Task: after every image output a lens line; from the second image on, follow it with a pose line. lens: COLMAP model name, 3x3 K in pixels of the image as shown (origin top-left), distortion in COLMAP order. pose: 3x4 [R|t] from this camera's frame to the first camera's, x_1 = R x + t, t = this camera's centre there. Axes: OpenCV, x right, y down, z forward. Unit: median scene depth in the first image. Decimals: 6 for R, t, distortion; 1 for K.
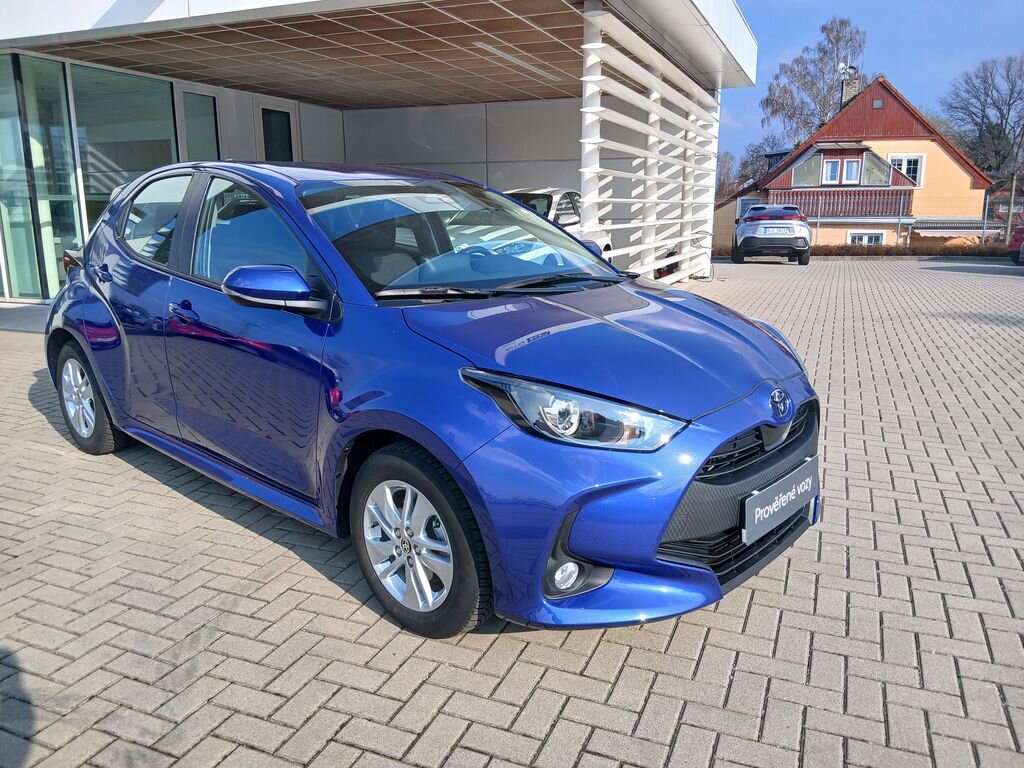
lens RADIAL K [[779.0, 0, 509.2], [0, 779.0, 378.8], [0, 0, 1]] dist [0.070851, -0.111039]
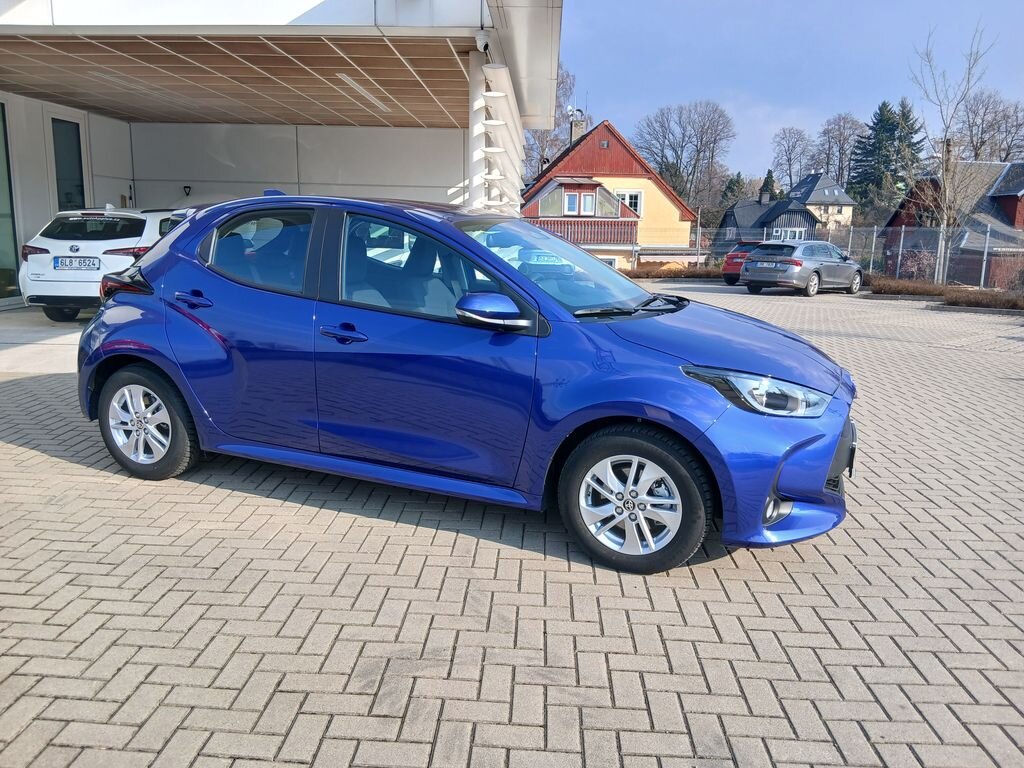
lens RADIAL K [[773.8, 0, 515.1], [0, 773.8, 383.0], [0, 0, 1]] dist [0.114614, -0.191560]
pose [[0.940697, -0.046329, 0.336070, -0.420894], [0.053322, 0.998510, -0.011606, 0.008724], [-0.335031, 0.028838, 0.941766, -0.093015]]
